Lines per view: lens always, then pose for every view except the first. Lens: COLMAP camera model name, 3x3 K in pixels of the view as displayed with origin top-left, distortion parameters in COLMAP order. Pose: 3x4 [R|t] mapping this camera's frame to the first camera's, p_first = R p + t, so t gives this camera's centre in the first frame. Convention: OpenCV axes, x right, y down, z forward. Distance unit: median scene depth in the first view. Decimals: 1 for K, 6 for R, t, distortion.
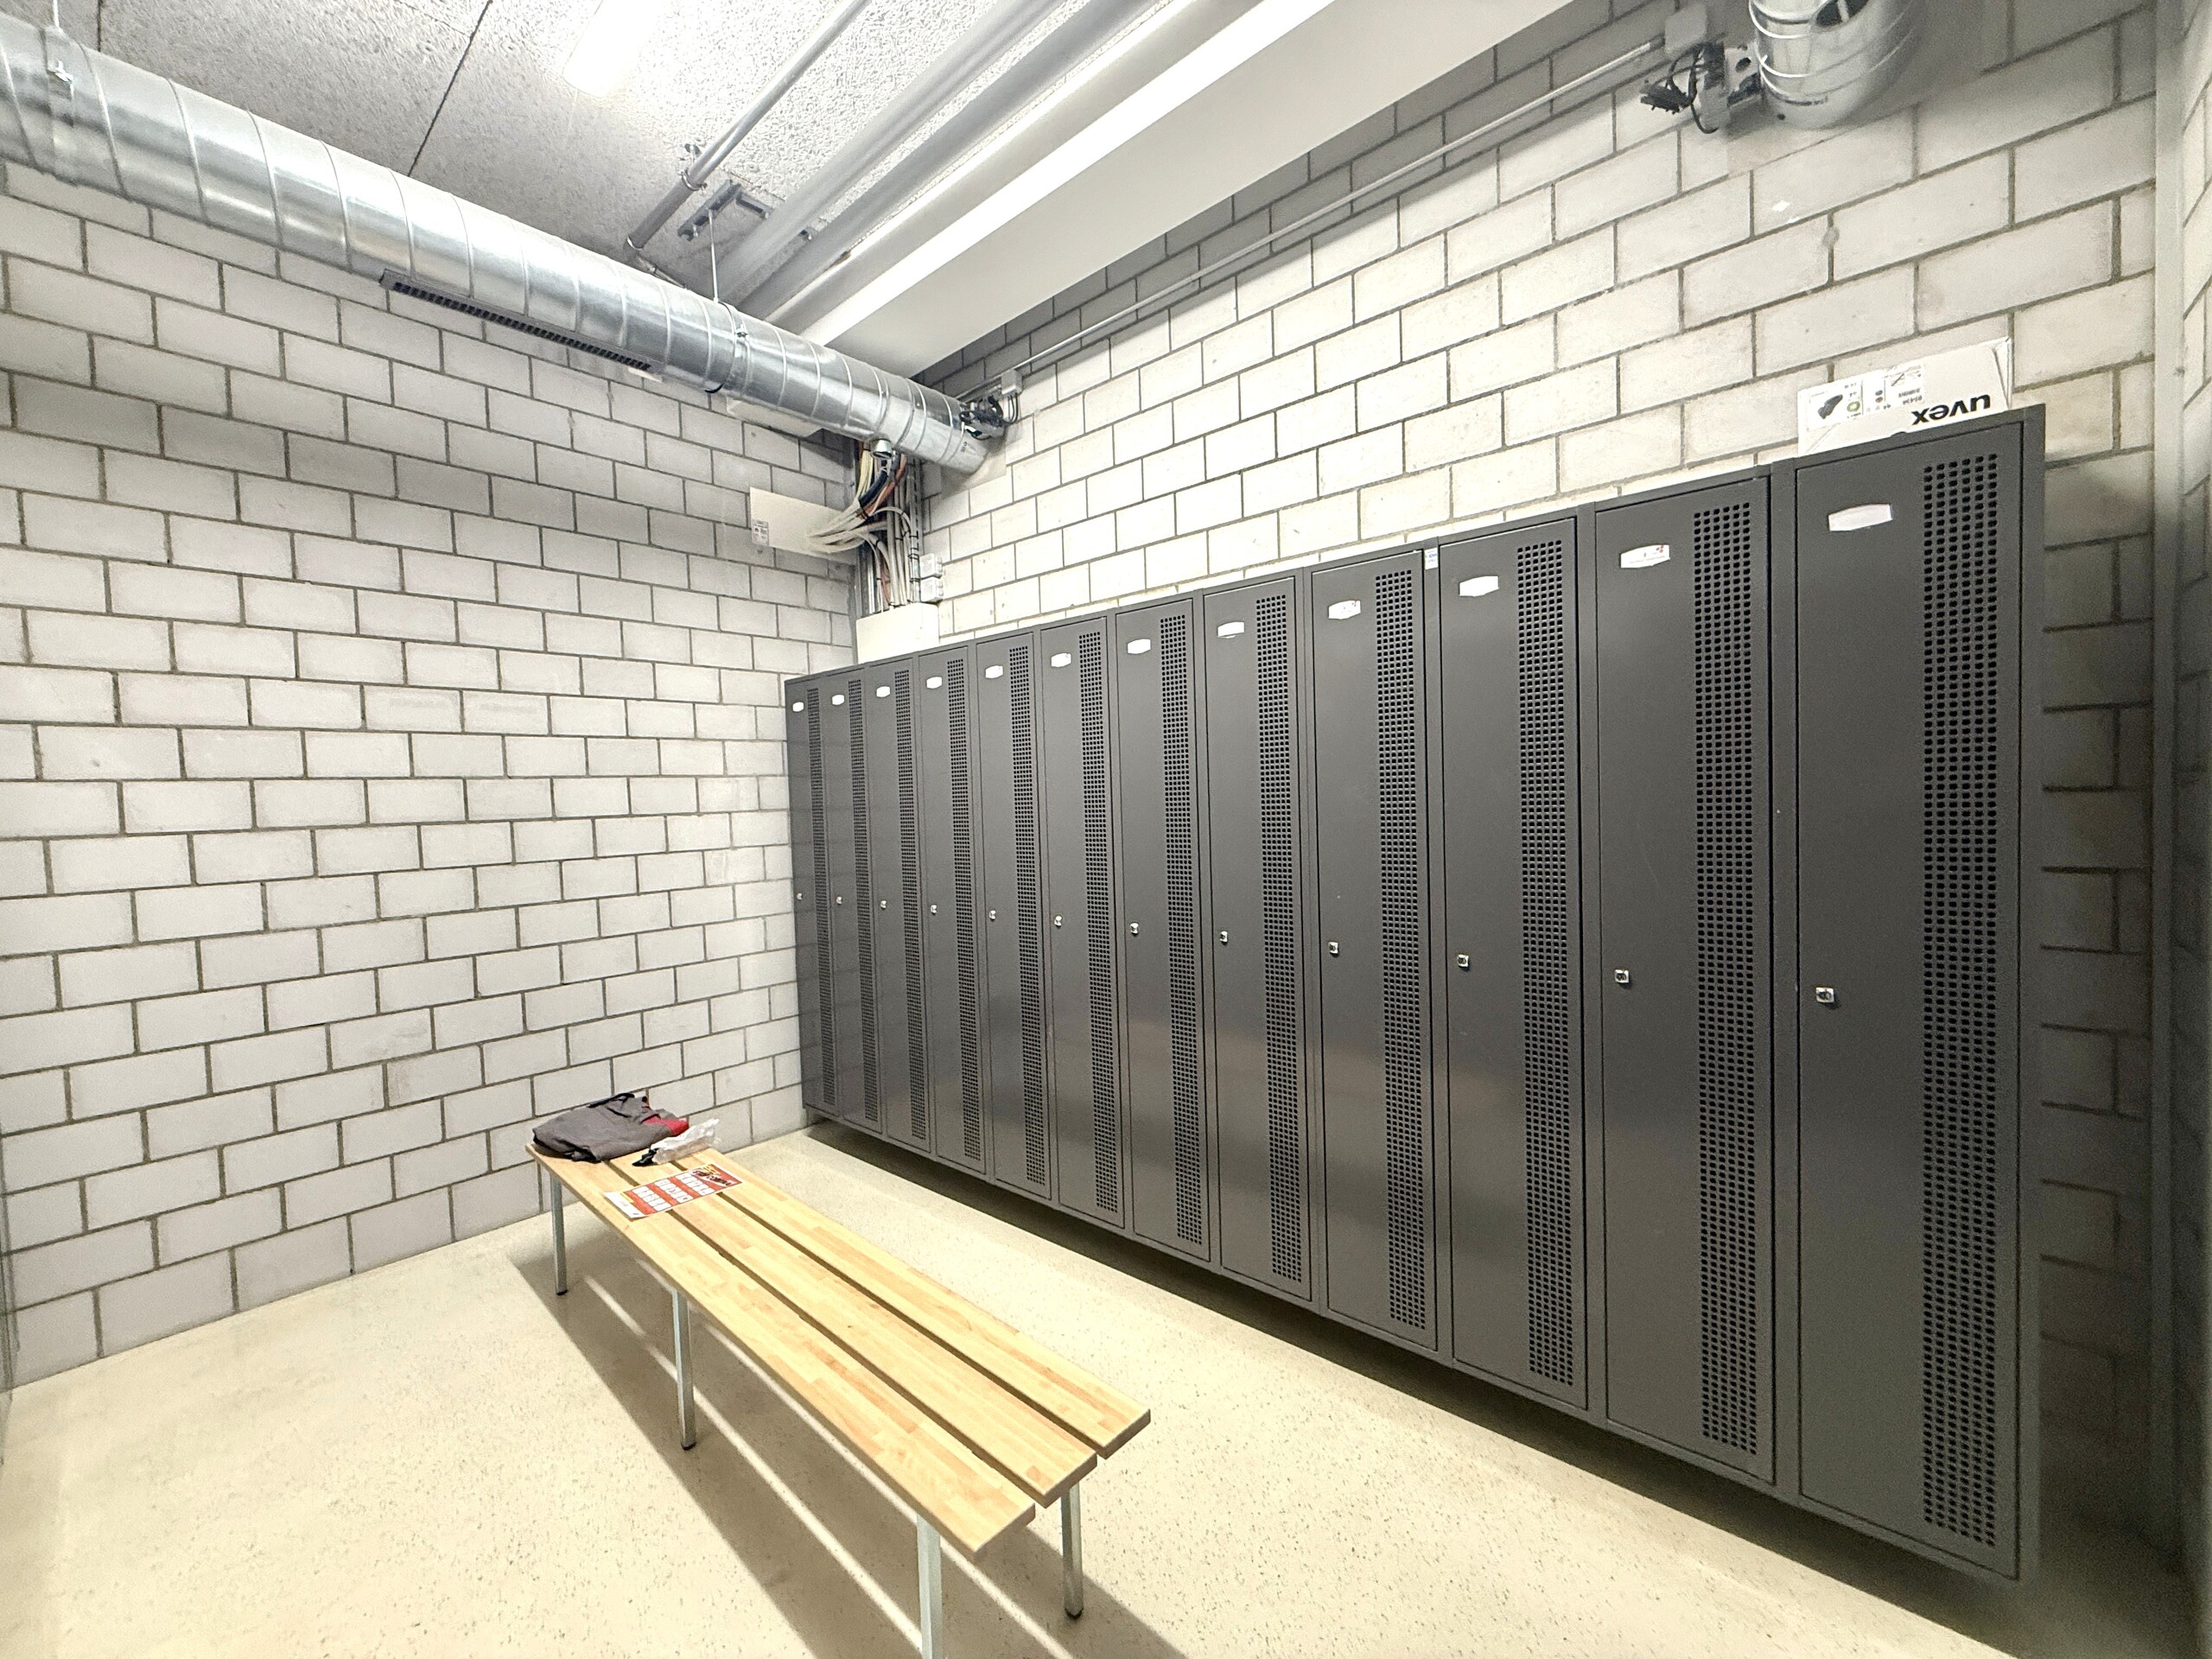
lens RADIAL K [[872.5, 0, 1099.8], [0, 872.5, 825.3], [0, 0, 1]] dist [0.000383, 0.000024]
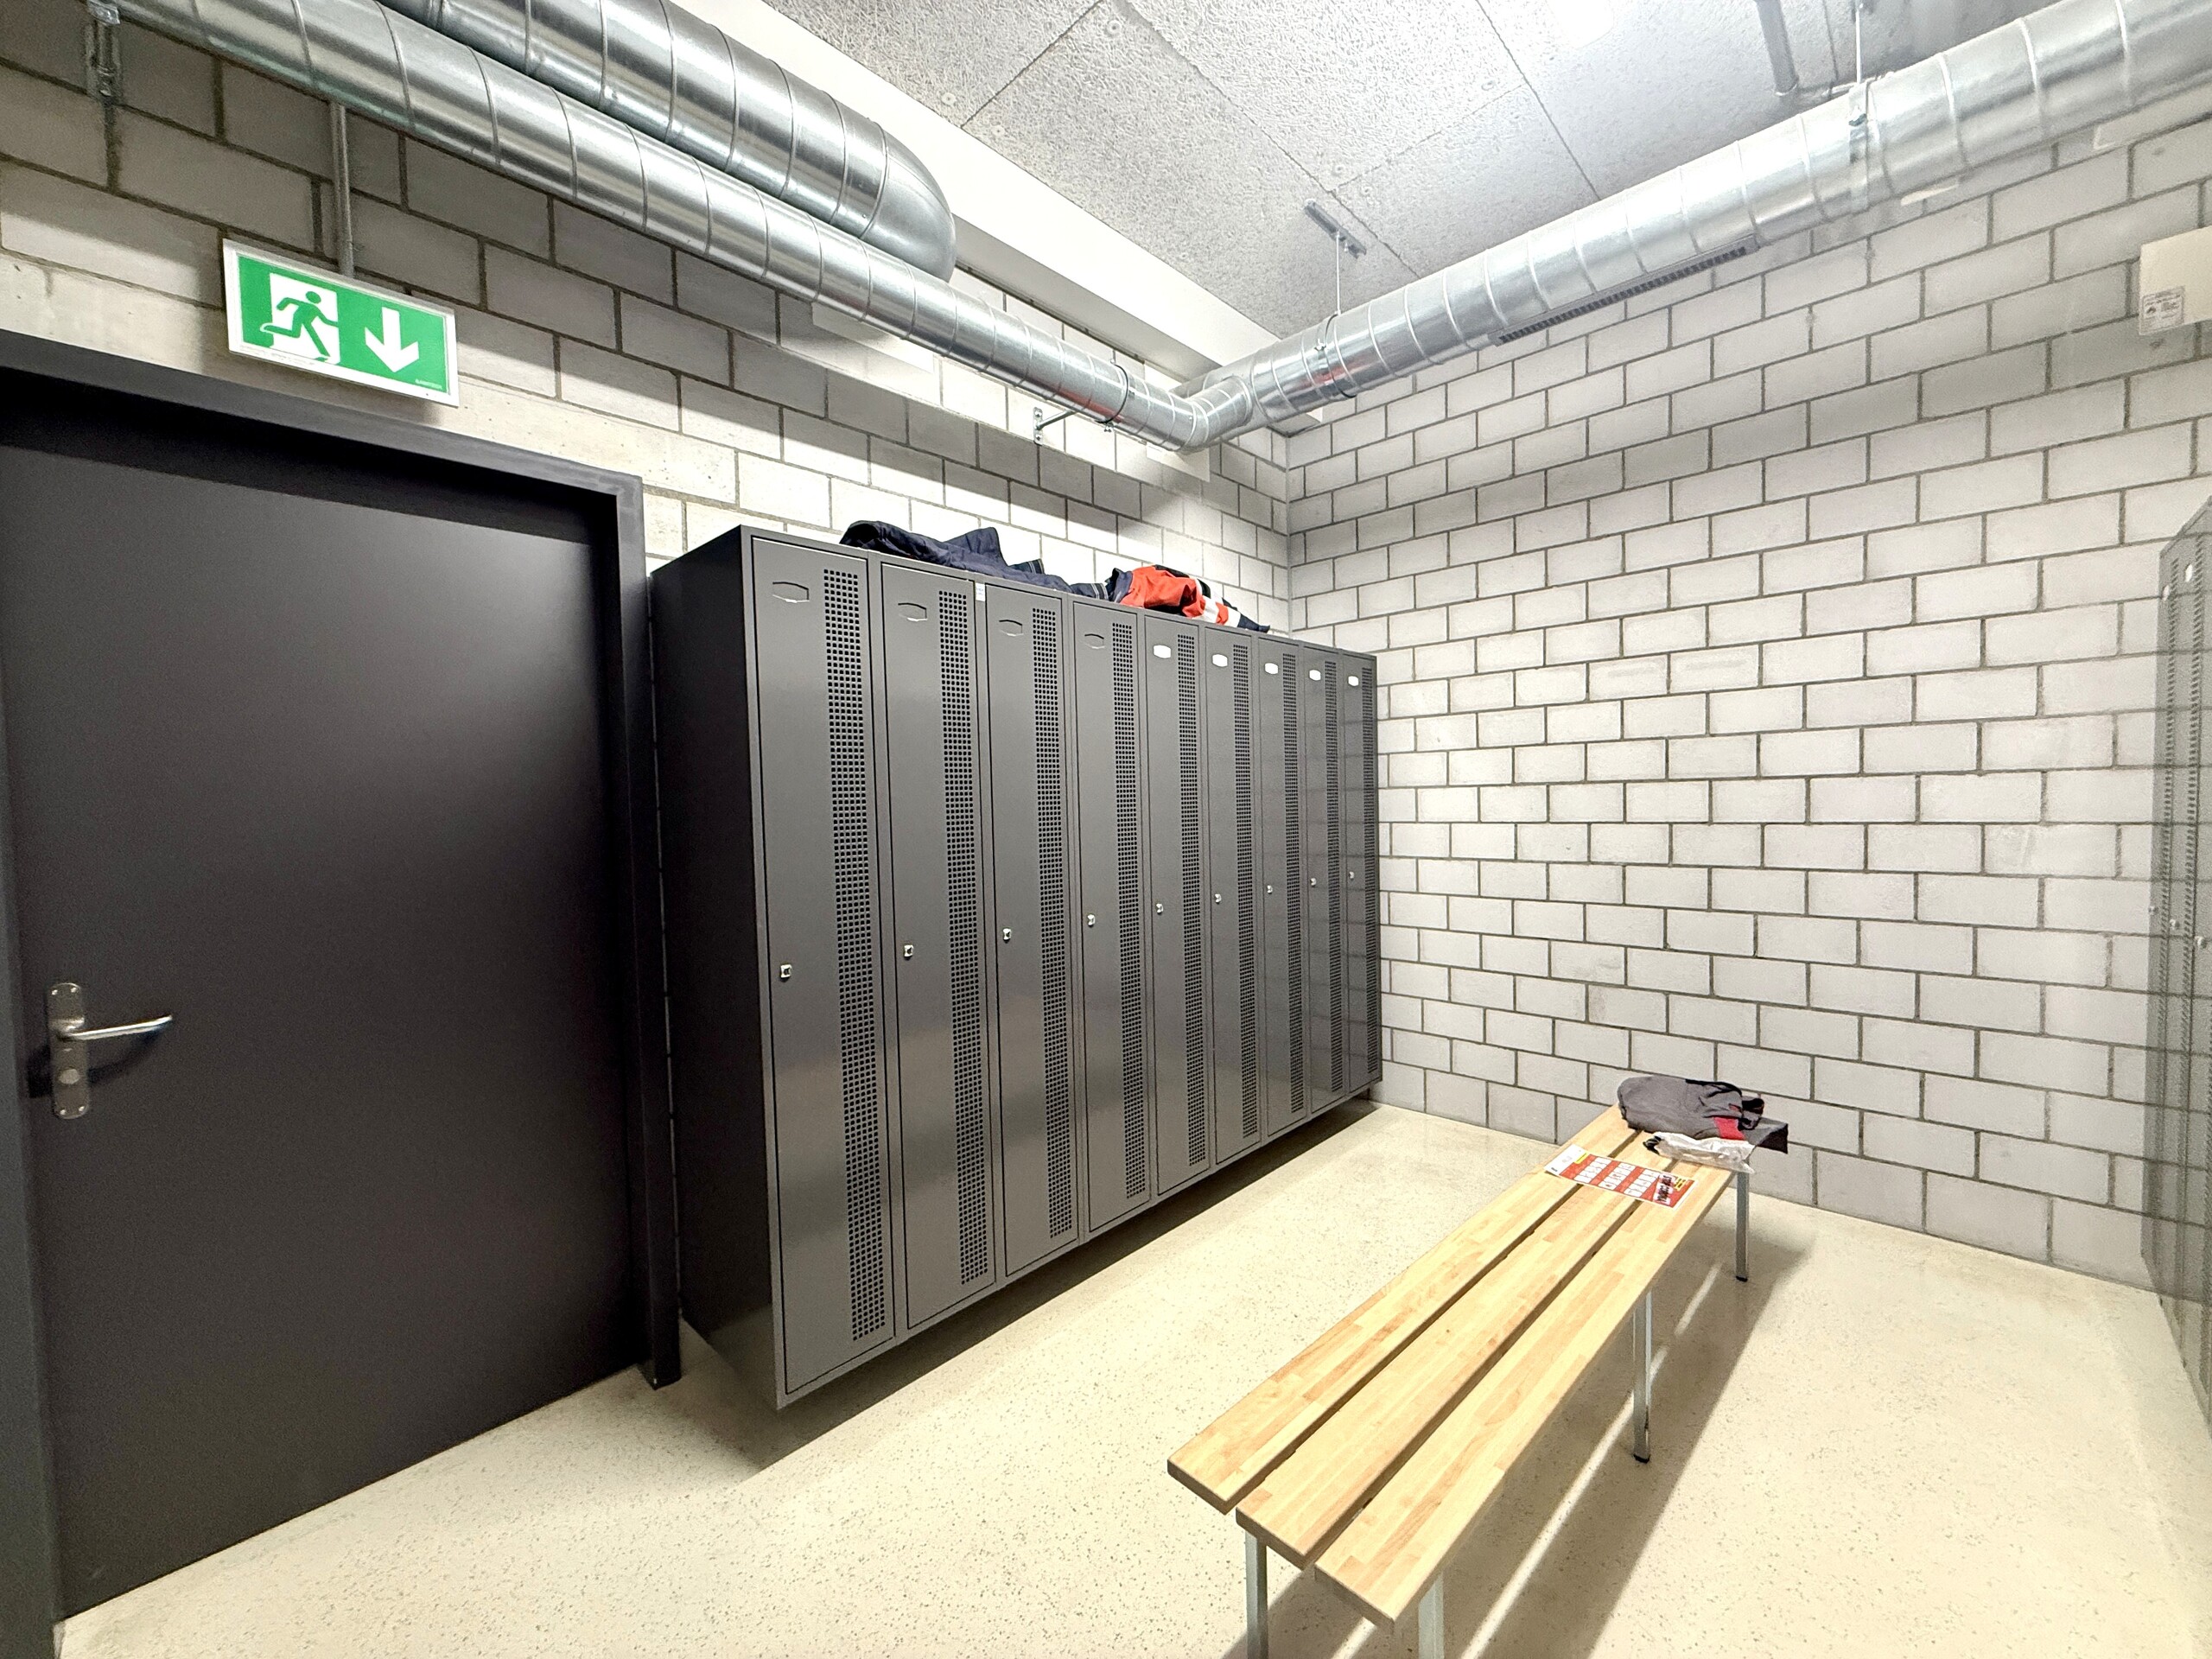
lens RADIAL K [[872.5, 0, 1099.8], [0, 872.5, 825.3], [0, 0, 1]] dist [0.000383, 0.000024]
pose [[-0.036961, 0.069068, -0.996927, 0.374571], [-0.004963, 0.997584, 0.069298, -0.020725], [0.999304, 0.007509, -0.036529, 0.388272]]
